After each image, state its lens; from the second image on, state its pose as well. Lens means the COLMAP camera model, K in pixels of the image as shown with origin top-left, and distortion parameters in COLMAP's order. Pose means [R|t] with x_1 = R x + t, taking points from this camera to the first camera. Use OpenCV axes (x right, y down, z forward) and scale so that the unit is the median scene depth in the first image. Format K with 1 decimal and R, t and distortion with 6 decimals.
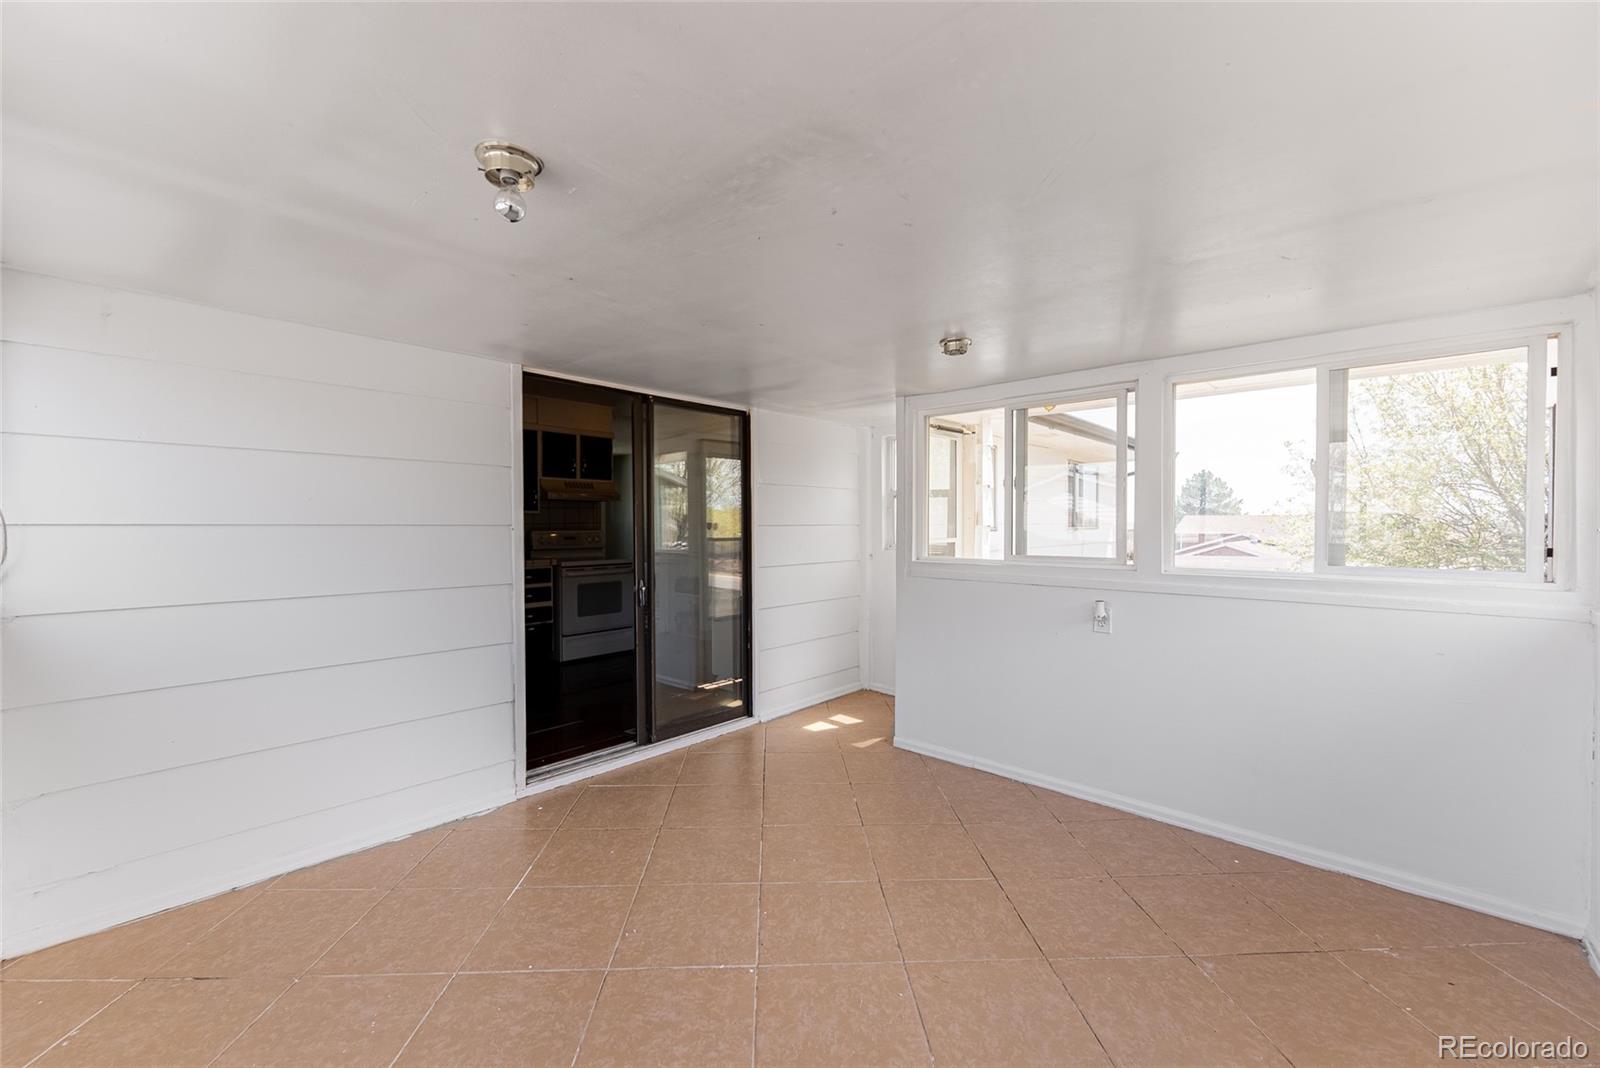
lens RADIAL K [[637.6, 0, 804.3], [0, 637.6, 529.6], [0, 0, 1]] dist [0.000695, -0.000447]
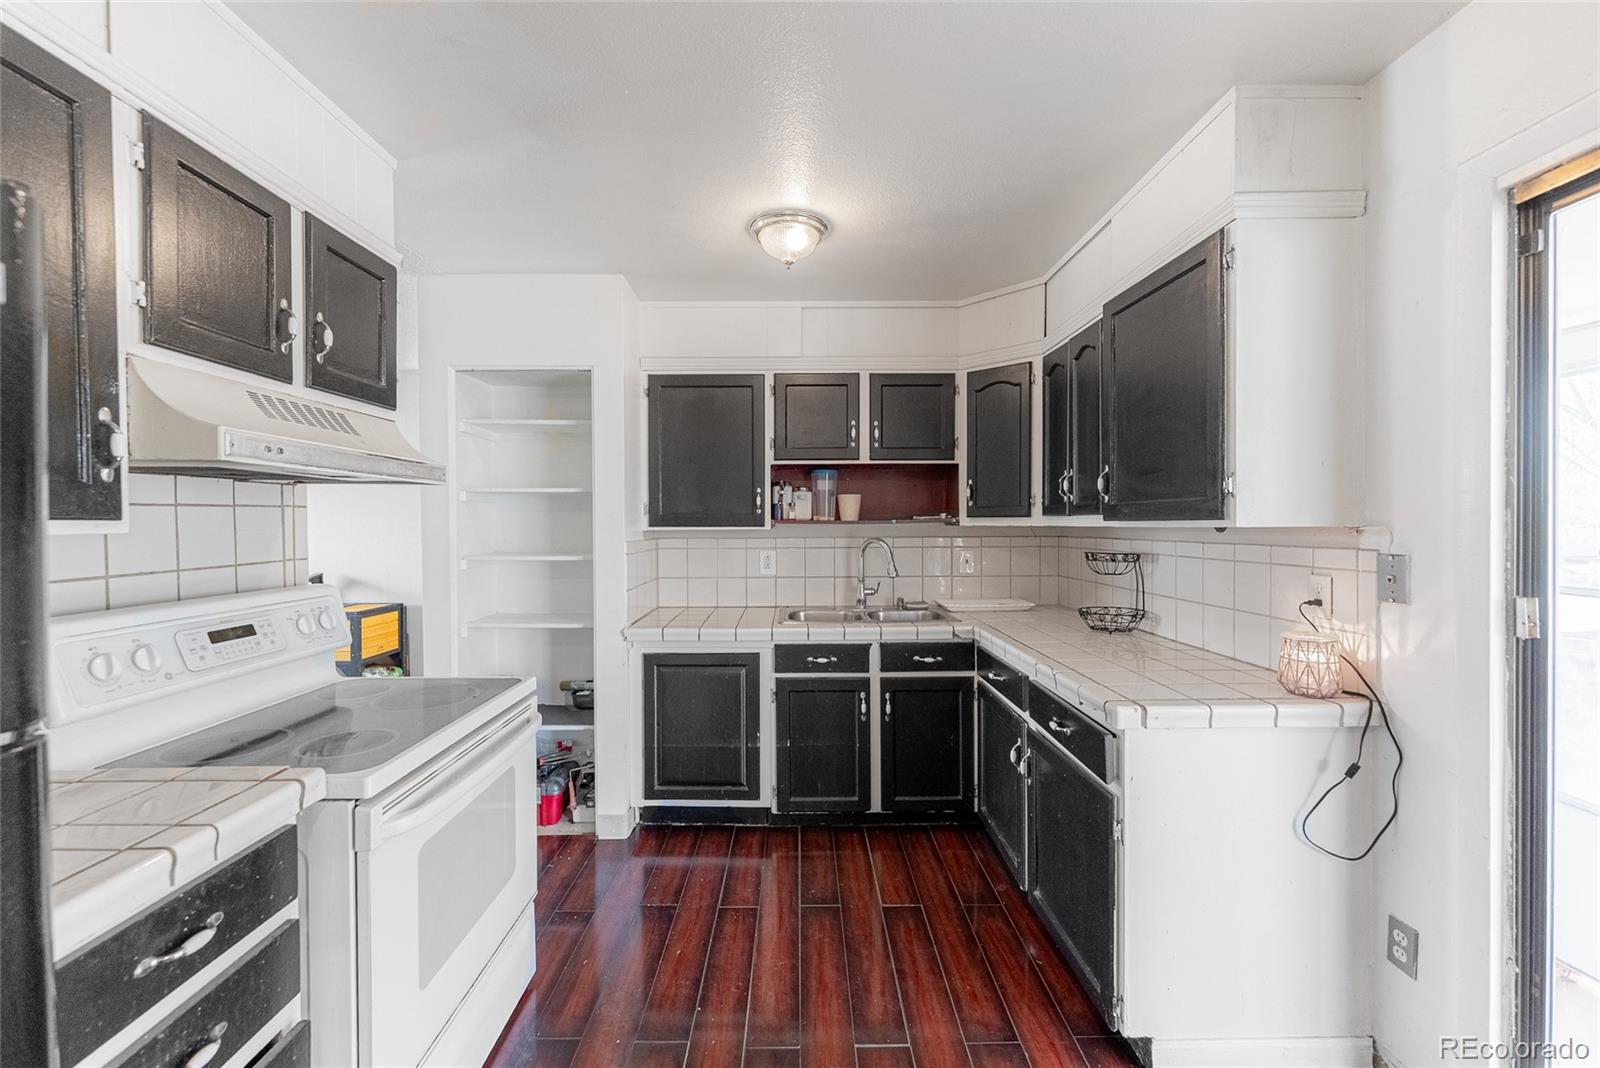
lens RADIAL K [[637.6, 0, 800.9], [0, 637.6, 535.0], [0, 0, 1]] dist [0.000695, -0.000447]
pose [[0.744287, -0.013444, 0.667725, -0.383782], [0.008655, 0.999908, 0.010484, -0.024688], [-0.667804, -0.002024, 0.744334, 0.705755]]
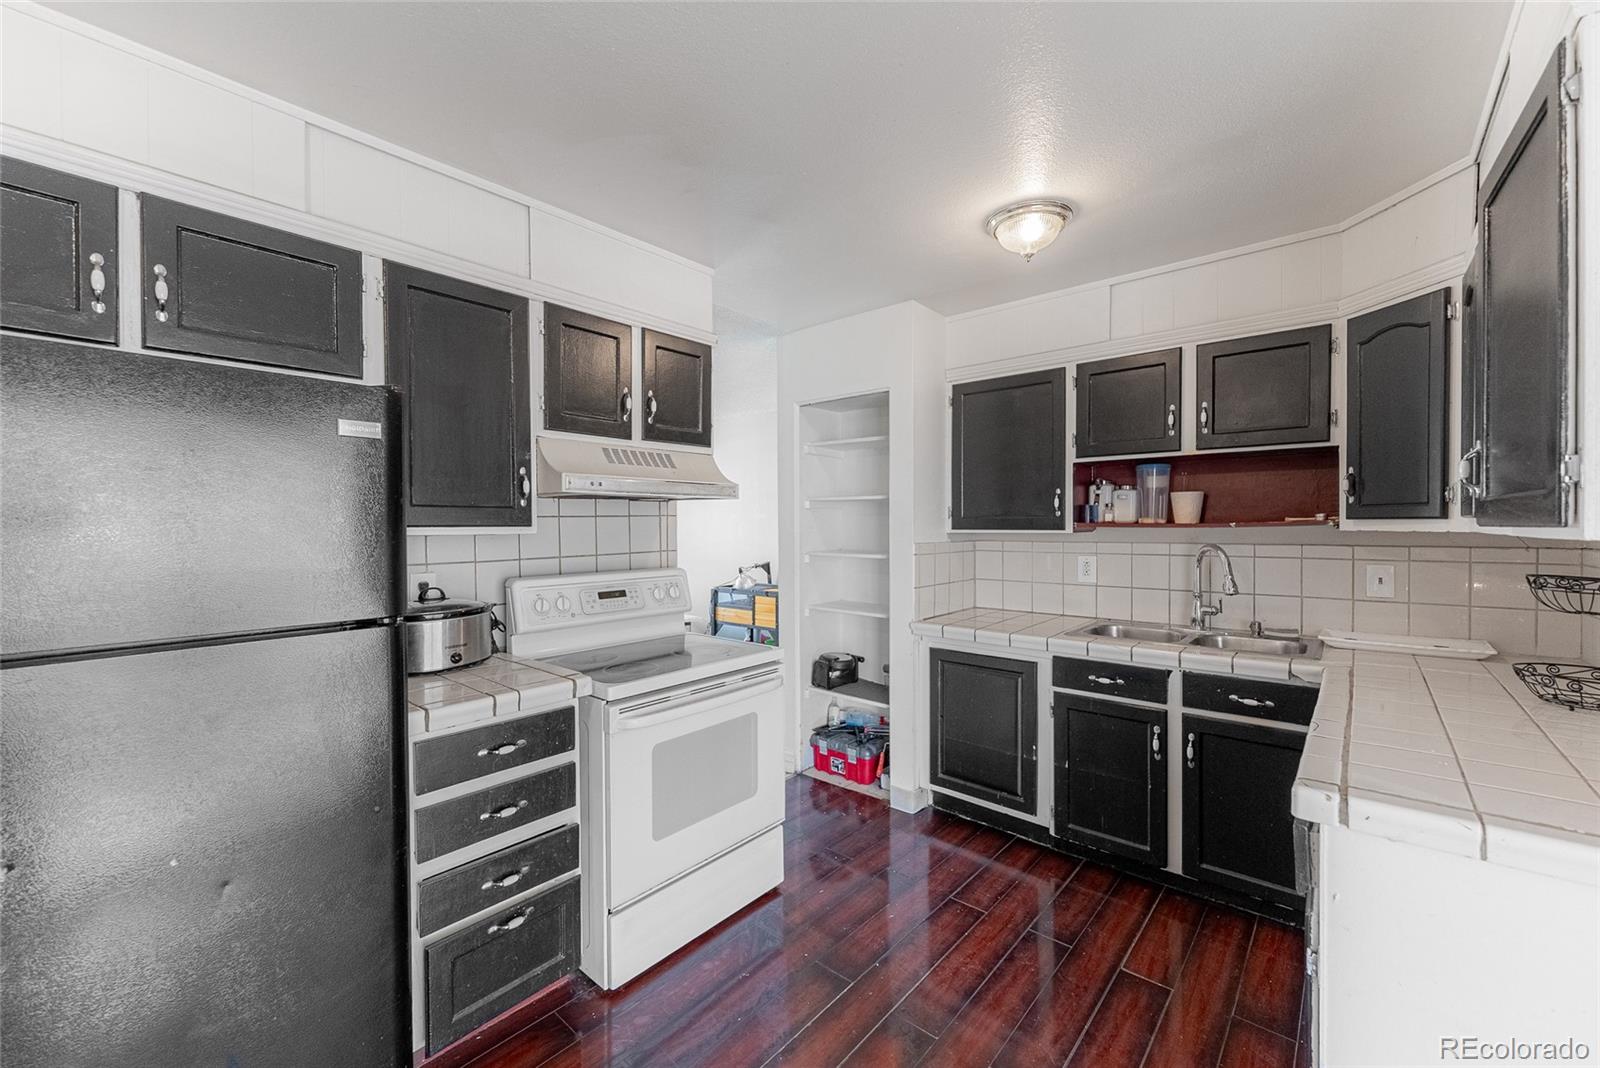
lens RADIAL K [[637.6, 0, 799.5], [0, 637.6, 534.1], [0, 0, 1]] dist [0.000695, -0.000447]
pose [[0.999948, -0.001991, 0.010002, -0.266815], [0.001939, 0.999984, 0.005260, -0.026109], [-0.010012, -0.005240, 0.999936, 0.629319]]
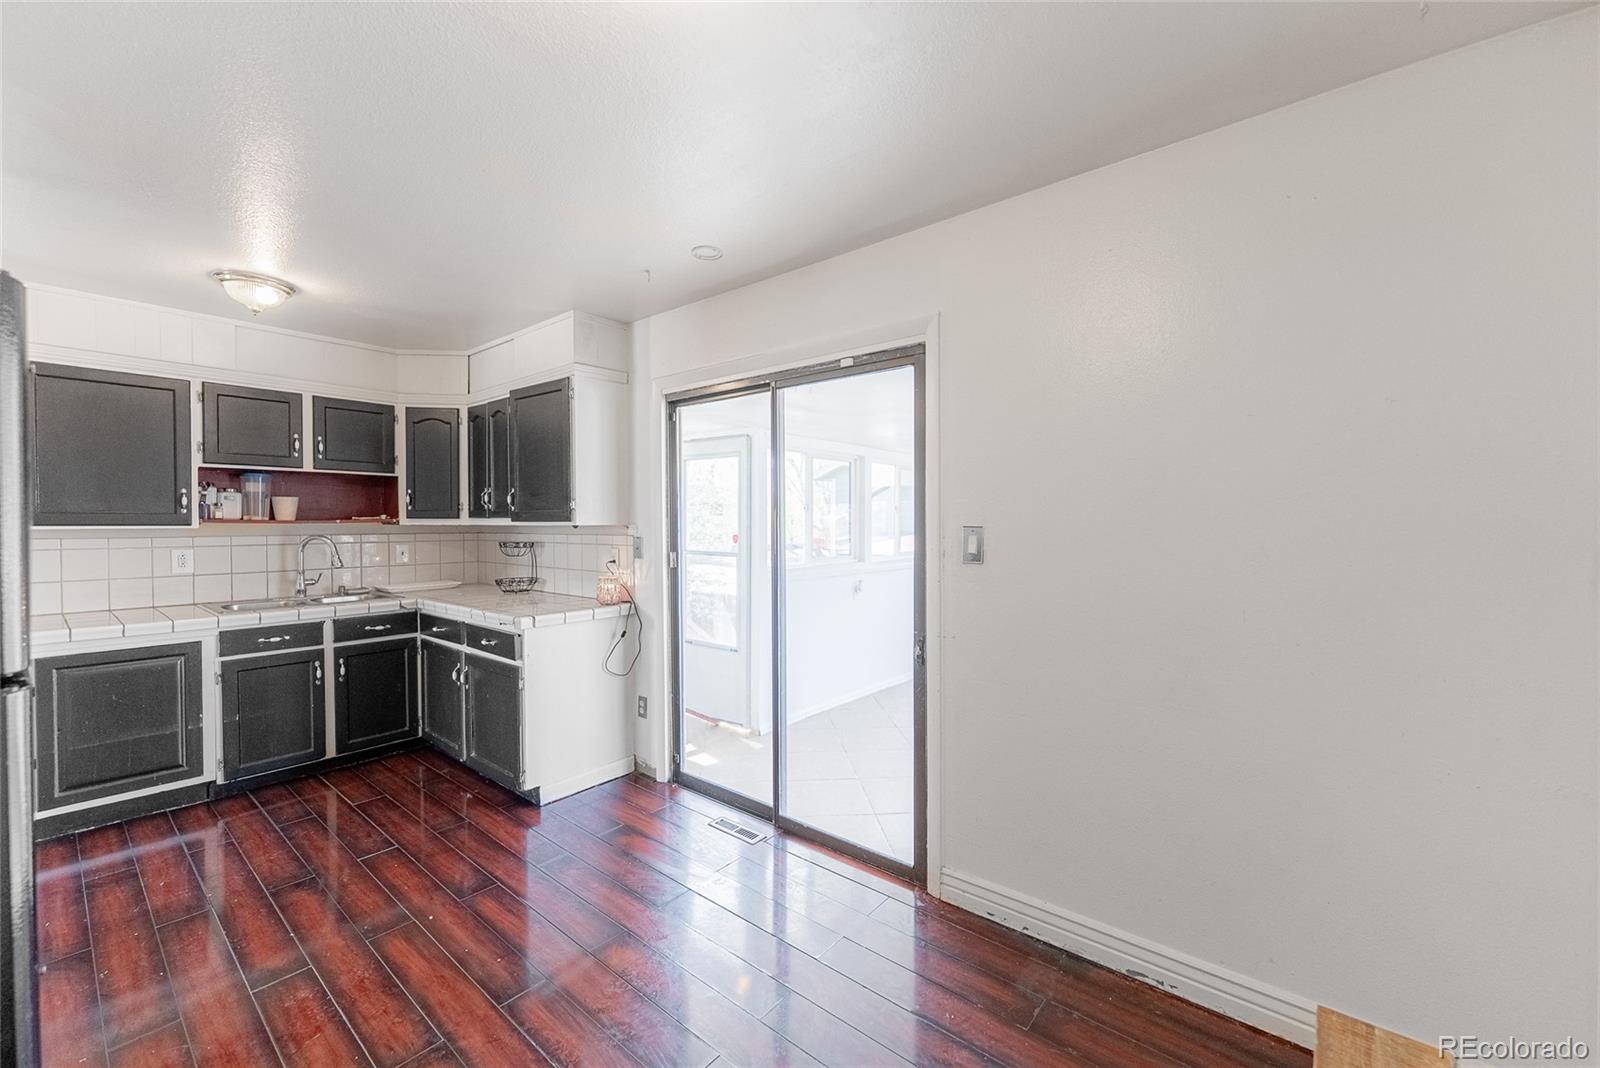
lens RADIAL K [[637.6, 0, 799.4], [0, 637.6, 533.5], [0, 0, 1]] dist [0.000695, -0.000447]
pose [[-0.032429, -0.017014, 0.999329, -0.619498], [0.008864, 0.999811, 0.017309, -0.024354], [-0.999435, 0.009420, -0.032272, 0.610214]]
